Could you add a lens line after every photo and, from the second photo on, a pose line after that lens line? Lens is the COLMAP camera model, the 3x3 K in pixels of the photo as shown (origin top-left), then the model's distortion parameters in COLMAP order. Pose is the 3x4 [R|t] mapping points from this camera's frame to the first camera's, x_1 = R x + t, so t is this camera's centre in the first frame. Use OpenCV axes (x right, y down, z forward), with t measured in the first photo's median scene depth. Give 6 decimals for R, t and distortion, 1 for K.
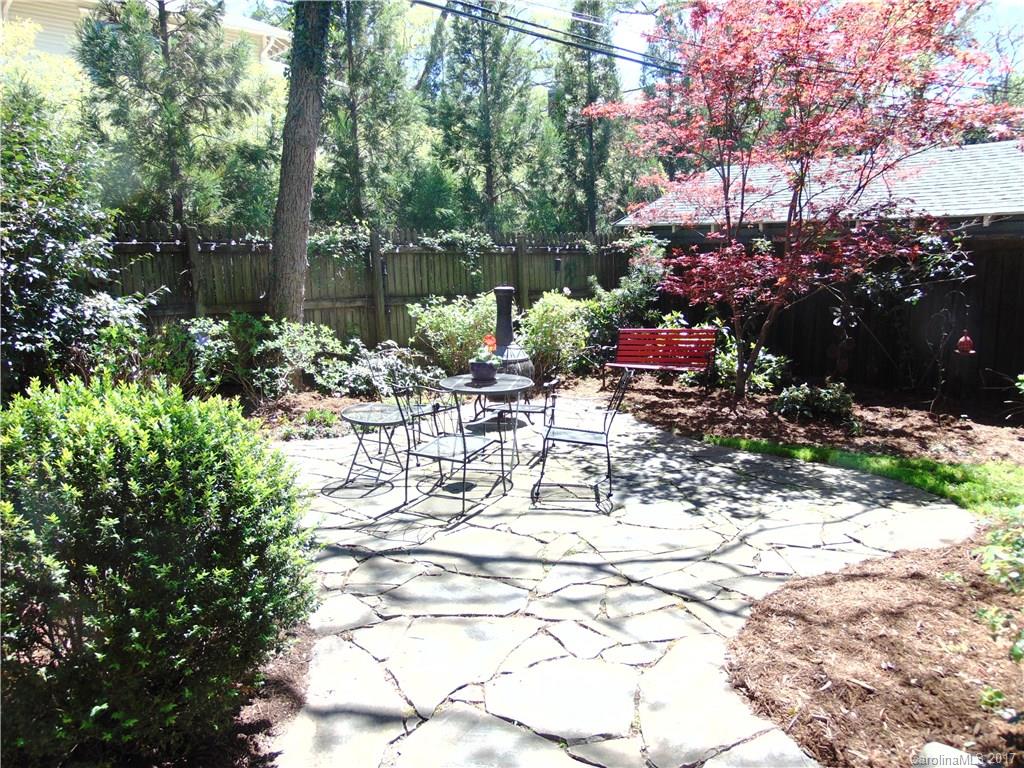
lens RADIAL K [[761.9, 0, 513.0], [0, 761.9, 385.4], [0, 0, 1]] dist [-0.030885, 0.018086]
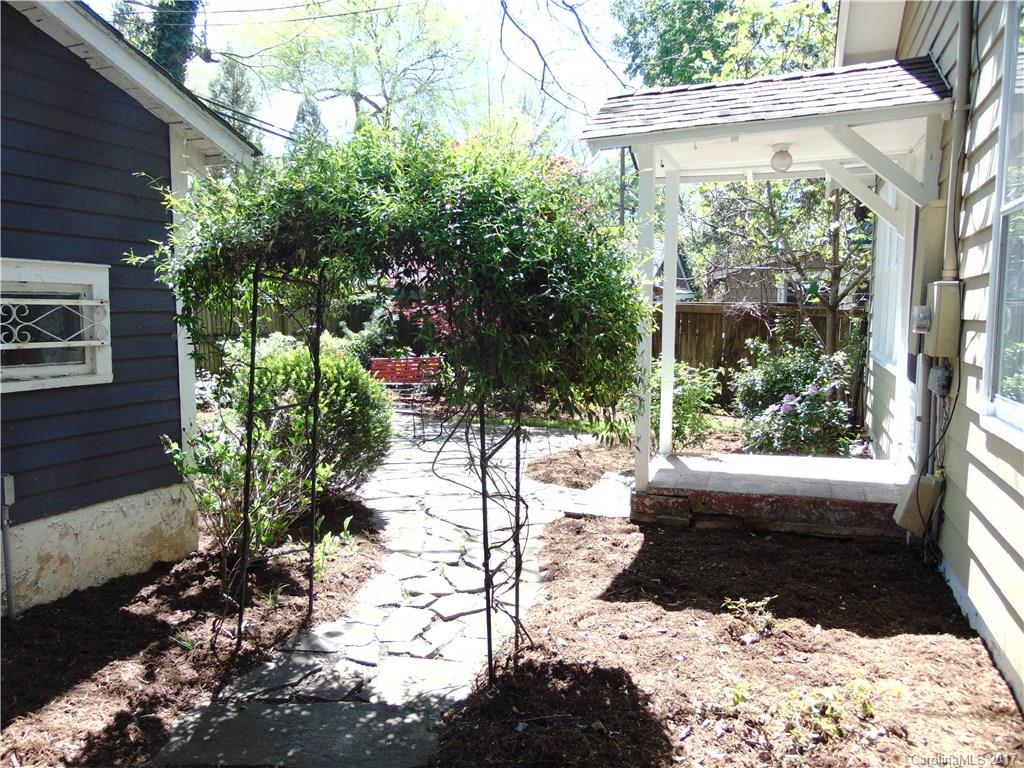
lens RADIAL K [[761.9, 0, 511.4], [0, 761.9, 384.6], [0, 0, 1]] dist [-0.030885, 0.018086]
pose [[0.894586, -0.020595, 0.446420, -0.243165], [0.055562, 0.996313, -0.065377, 0.076721], [-0.443428, 0.083289, 0.892432, -0.349845]]
